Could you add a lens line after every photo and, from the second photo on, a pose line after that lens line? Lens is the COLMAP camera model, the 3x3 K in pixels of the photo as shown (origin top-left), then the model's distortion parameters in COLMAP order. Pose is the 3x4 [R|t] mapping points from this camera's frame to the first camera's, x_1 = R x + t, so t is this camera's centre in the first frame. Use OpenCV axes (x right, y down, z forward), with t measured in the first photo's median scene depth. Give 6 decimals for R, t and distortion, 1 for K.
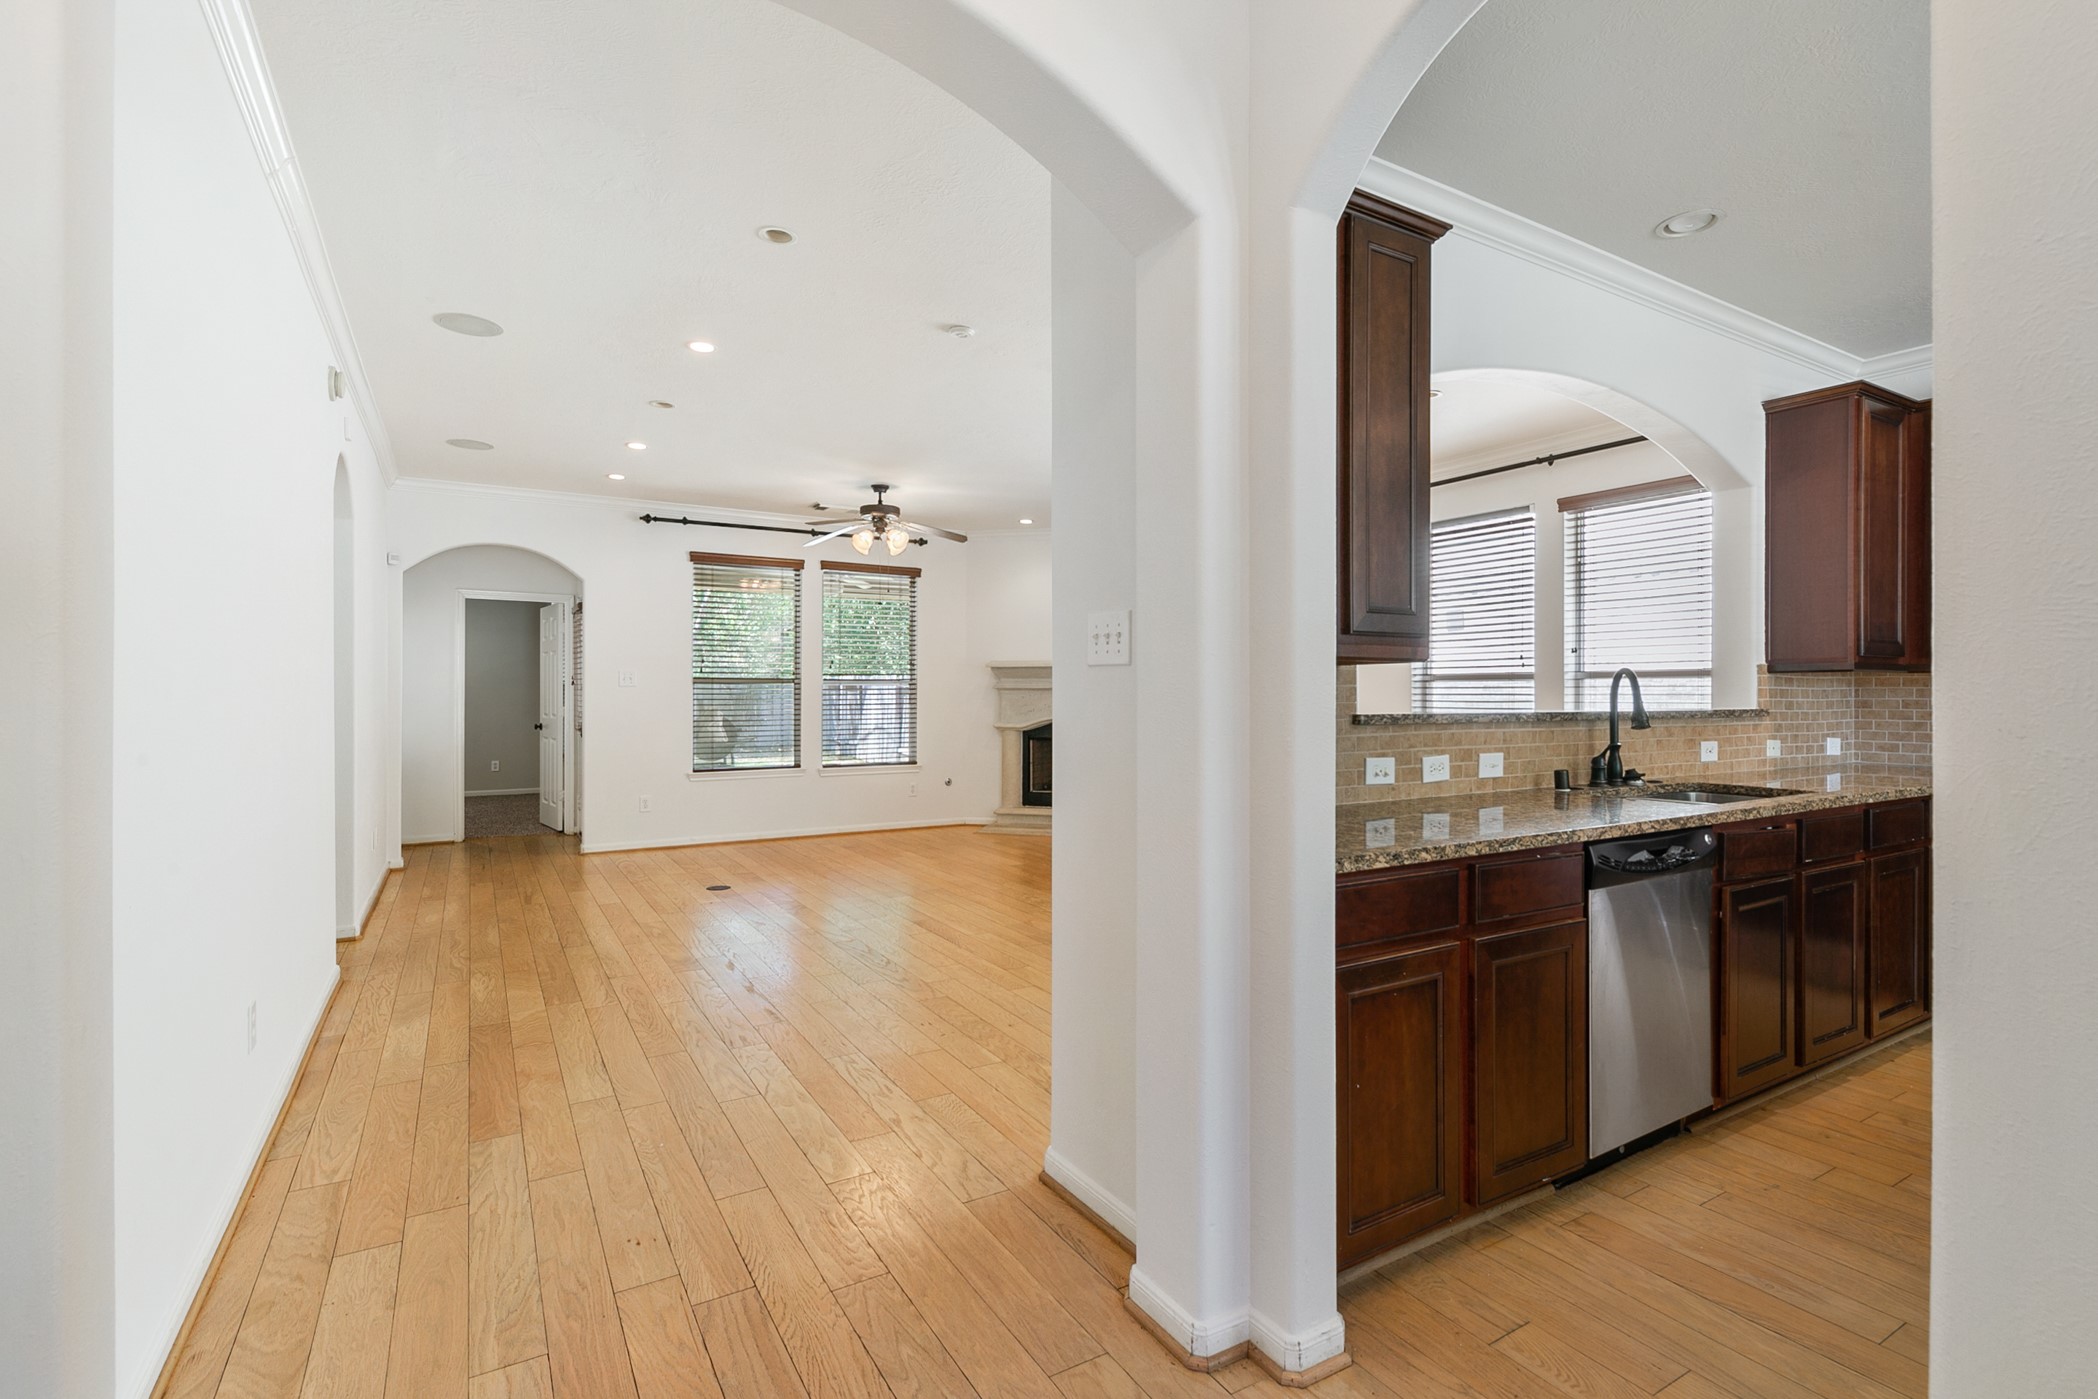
lens RADIAL K [[956.9, 0, 1043.3], [0, 956.9, 690.6], [0, 0, 1]] dist [0.030171, -0.000611]
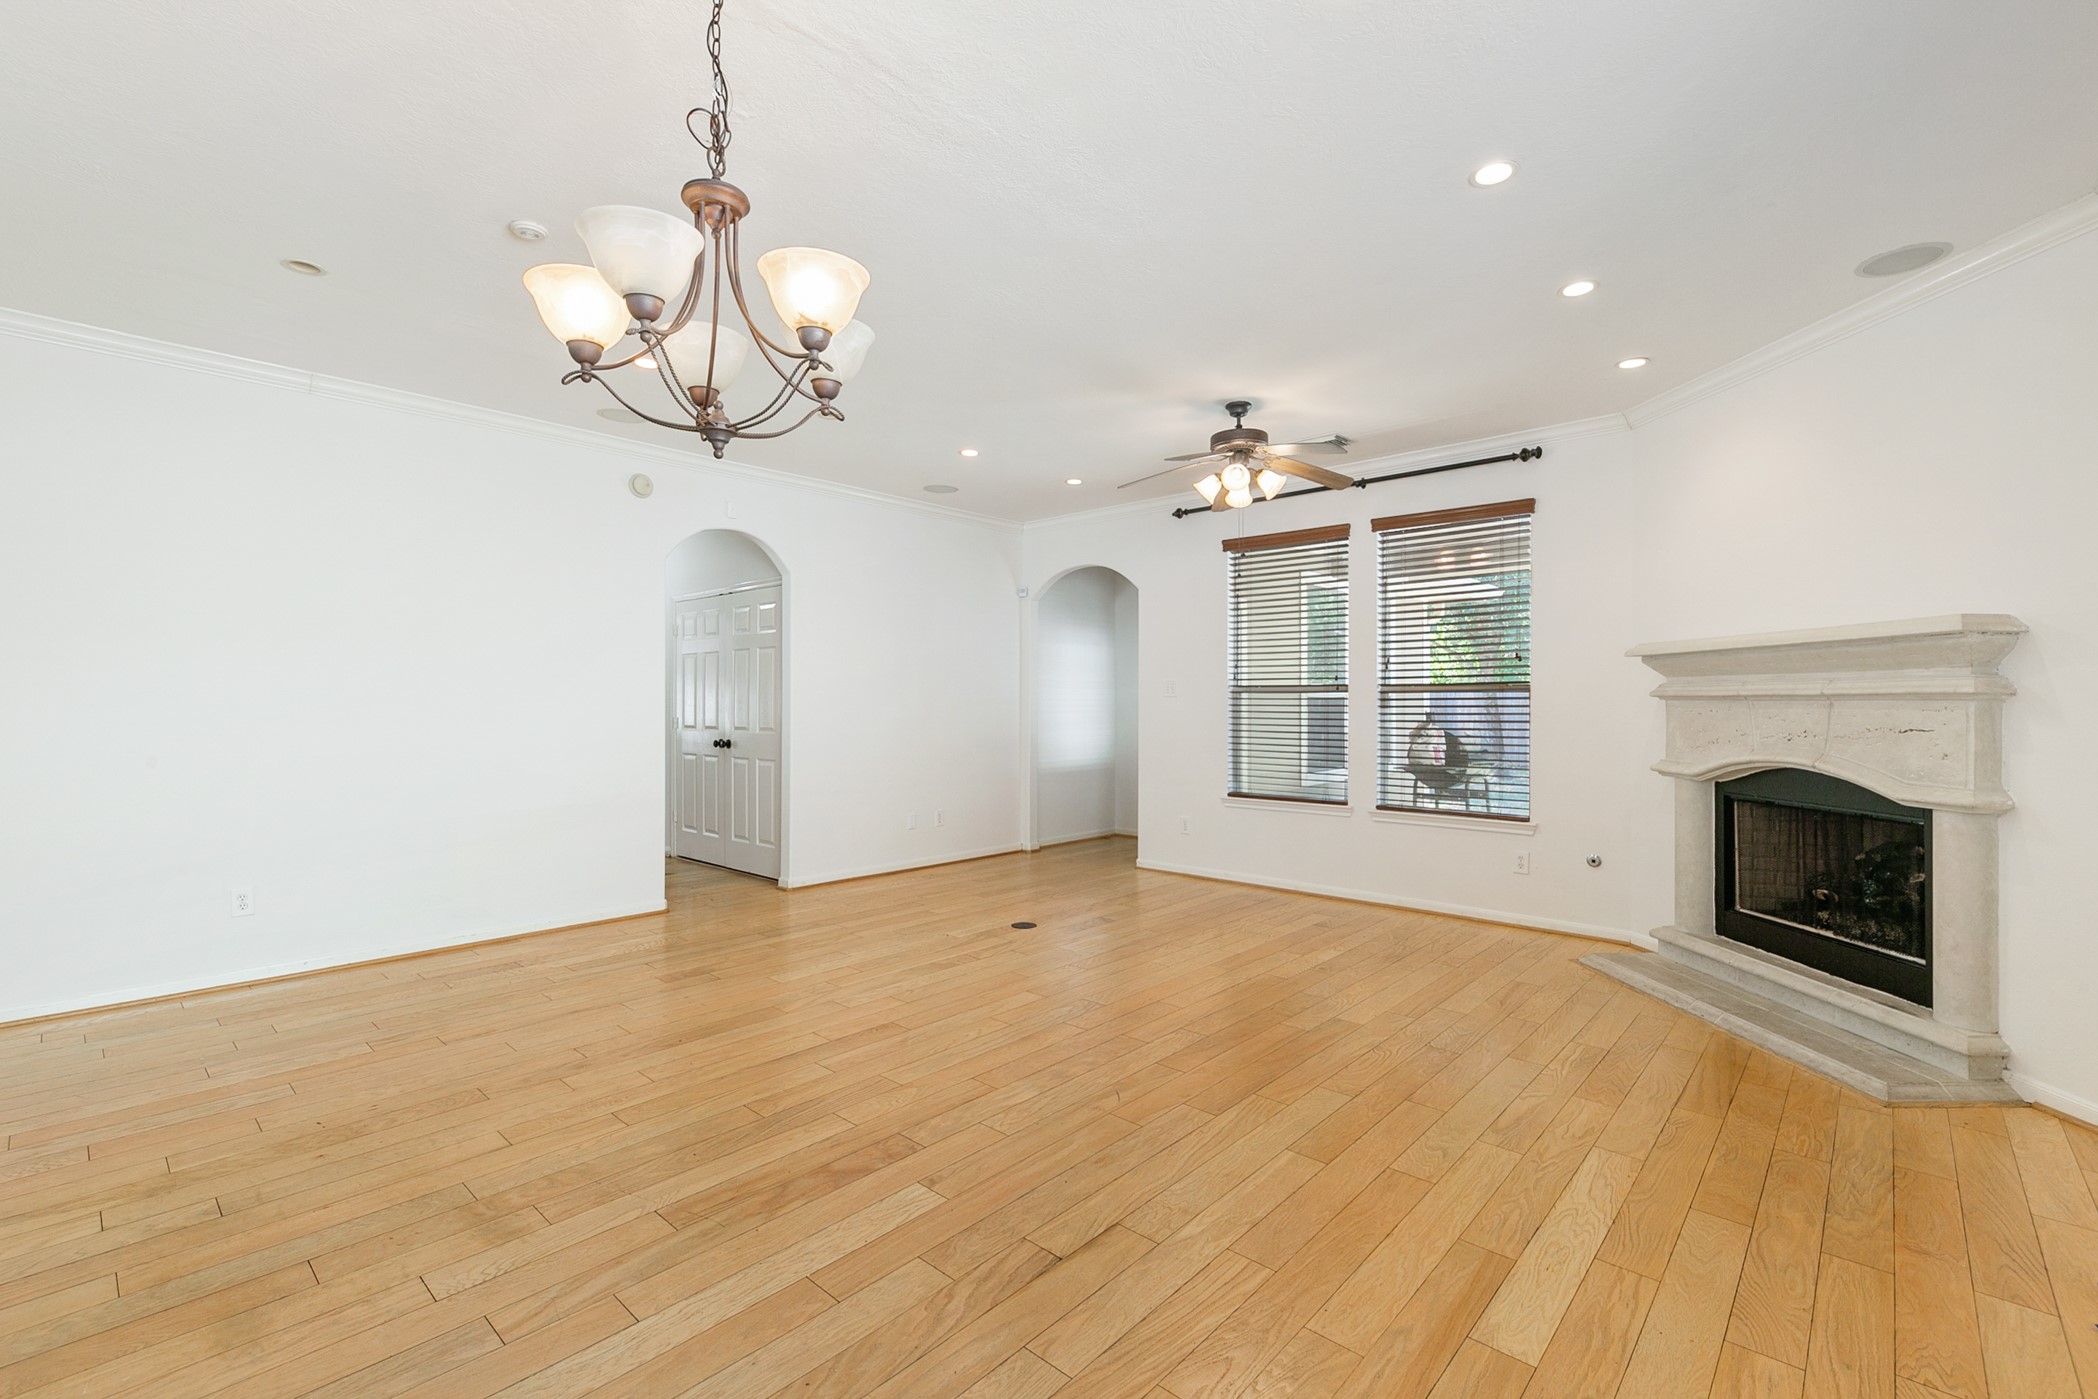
lens RADIAL K [[901.6, 0, 1056.6], [0, 901.6, 699.0], [0, 0, 1]] dist [0.007951, -0.002439]
pose [[0.292229, -0.005479, -0.956333, 0.555860], [0.003798, 0.999982, -0.004568, 0.000718], [0.956341, -0.002297, 0.292244, 0.933471]]
